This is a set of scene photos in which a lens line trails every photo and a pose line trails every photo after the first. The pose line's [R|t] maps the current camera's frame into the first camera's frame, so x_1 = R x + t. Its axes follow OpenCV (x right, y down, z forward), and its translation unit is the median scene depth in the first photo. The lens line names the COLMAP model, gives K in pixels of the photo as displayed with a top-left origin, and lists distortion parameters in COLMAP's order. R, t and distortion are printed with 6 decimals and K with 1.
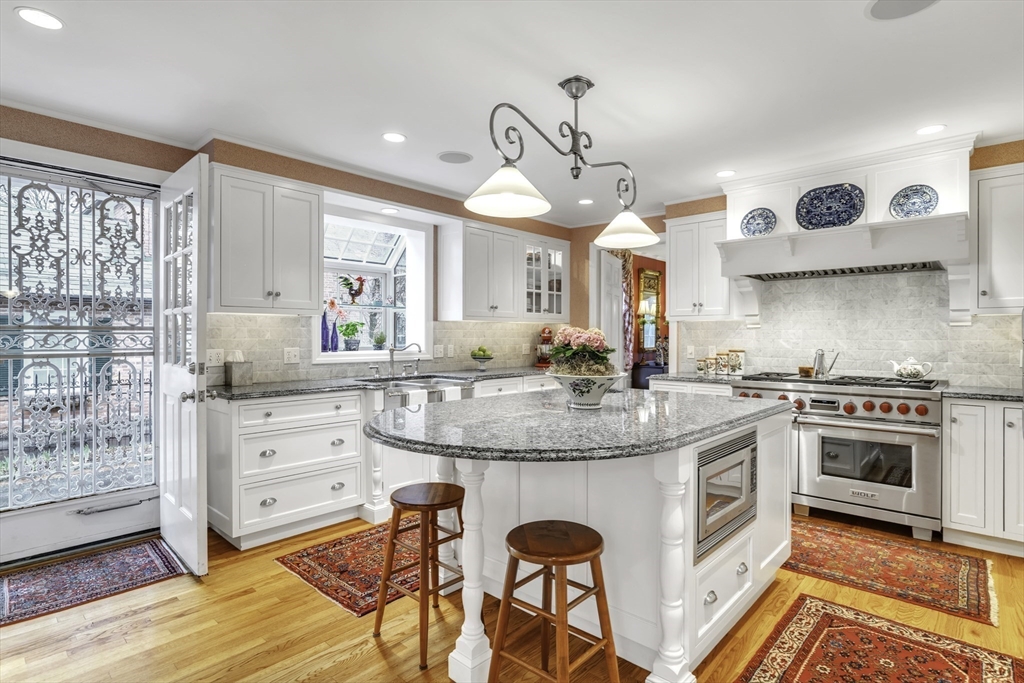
lens RADIAL K [[529.1, 0, 517.7], [0, 529.1, 338.1], [0, 0, 1]] dist [-0.012584, 0.002671]
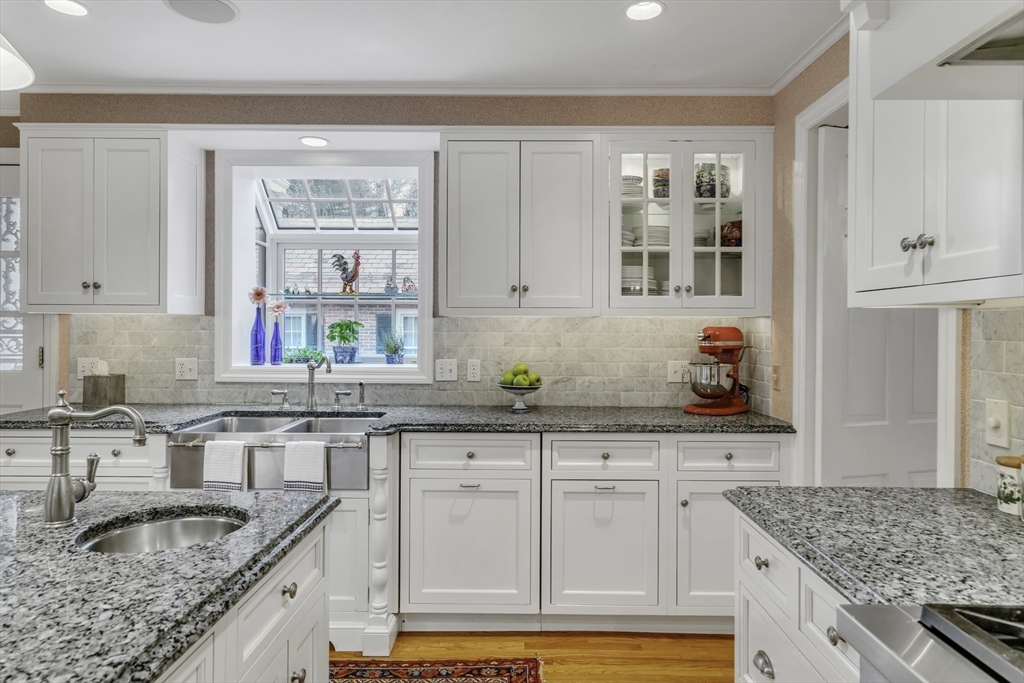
lens RADIAL K [[621.5, 0, 513.6], [0, 621.5, 331.0], [0, 0, 1]] dist [0.003026, 0.000004]
pose [[0.664113, 0.005217, -0.747614, 0.424492], [-0.007793, 0.999970, 0.000056, -0.018751], [0.747591, 0.005790, 0.664134, 0.640450]]
